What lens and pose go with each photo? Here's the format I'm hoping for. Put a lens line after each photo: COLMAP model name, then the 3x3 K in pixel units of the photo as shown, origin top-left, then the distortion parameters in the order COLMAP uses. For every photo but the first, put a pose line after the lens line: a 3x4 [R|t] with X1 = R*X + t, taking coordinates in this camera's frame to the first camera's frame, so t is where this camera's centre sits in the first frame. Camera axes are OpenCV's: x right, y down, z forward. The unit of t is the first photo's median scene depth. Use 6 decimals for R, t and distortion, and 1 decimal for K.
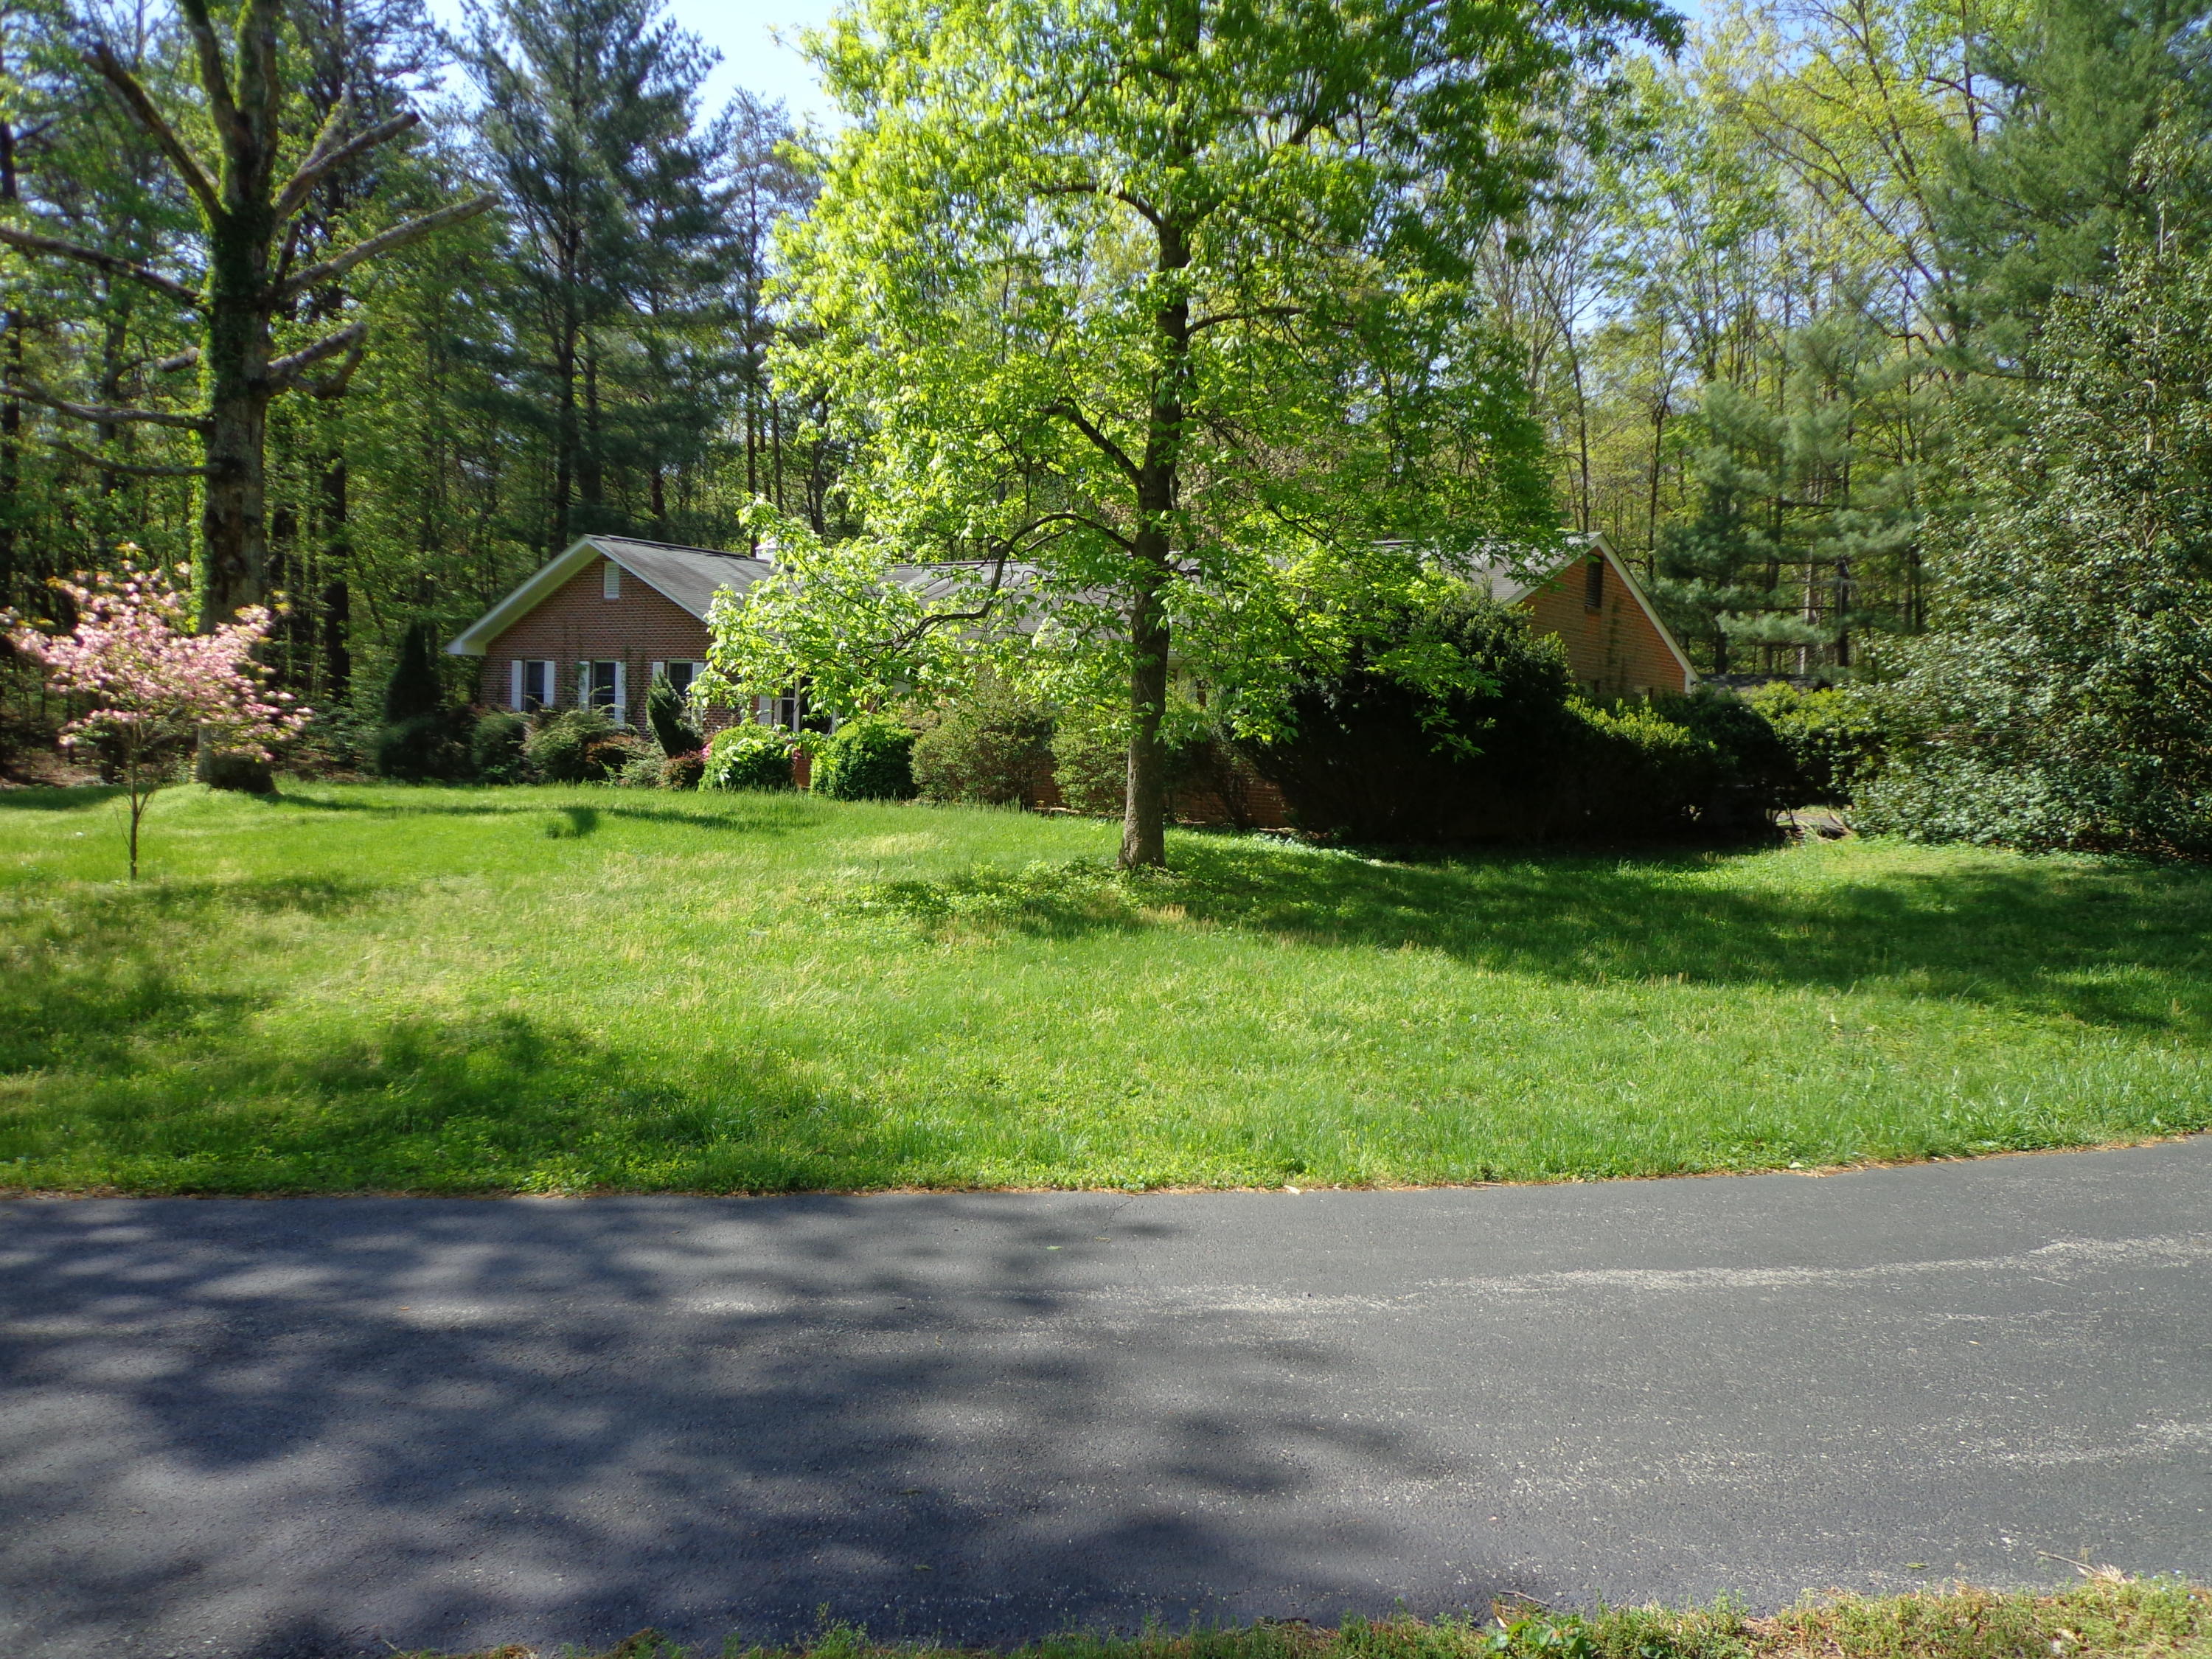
lens RADIAL K [[1638.8, 0, 1106.7], [0, 1638.8, 832.8], [0, 0, 1]] dist [0.008236, 0.001349]
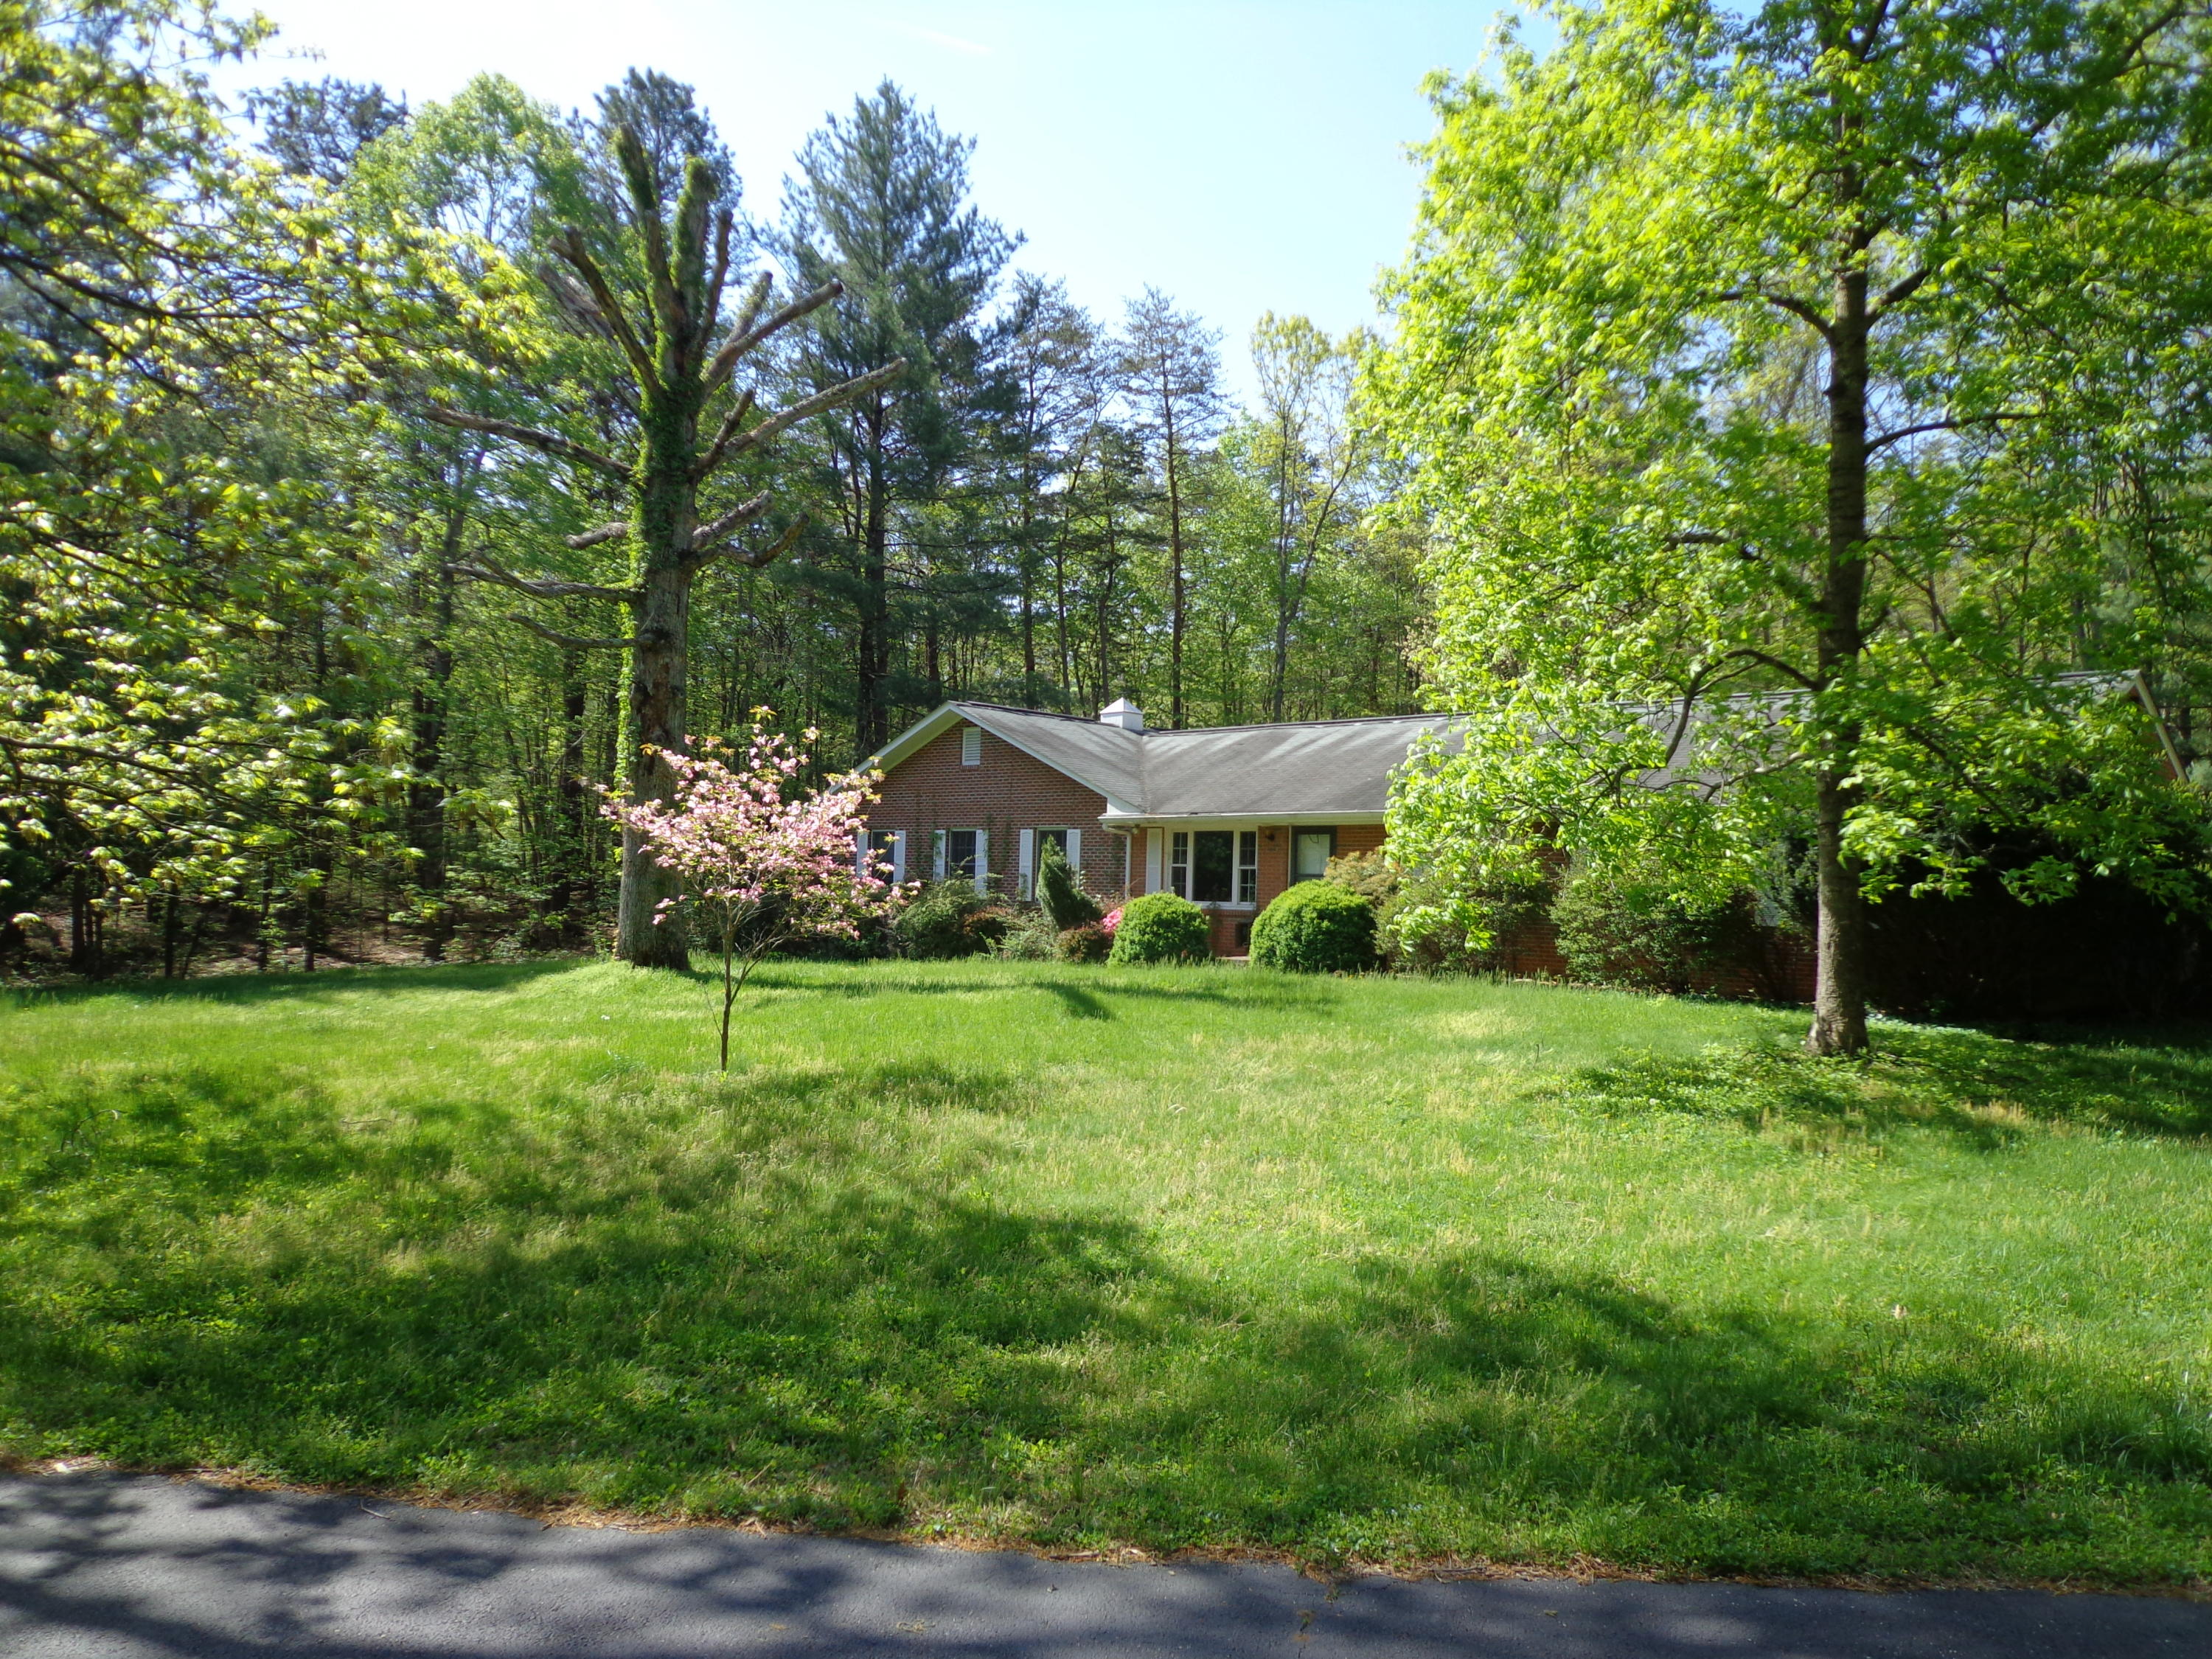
lens RADIAL K [[1638.8, 0, 1105.4], [0, 1638.8, 826.7], [0, 0, 1]] dist [0.008236, 0.001349]
pose [[0.995519, -0.016666, -0.093087, -0.168096], [0.006865, 0.994488, -0.104629, -0.005578], [0.094317, 0.103521, 0.990145, 0.061818]]
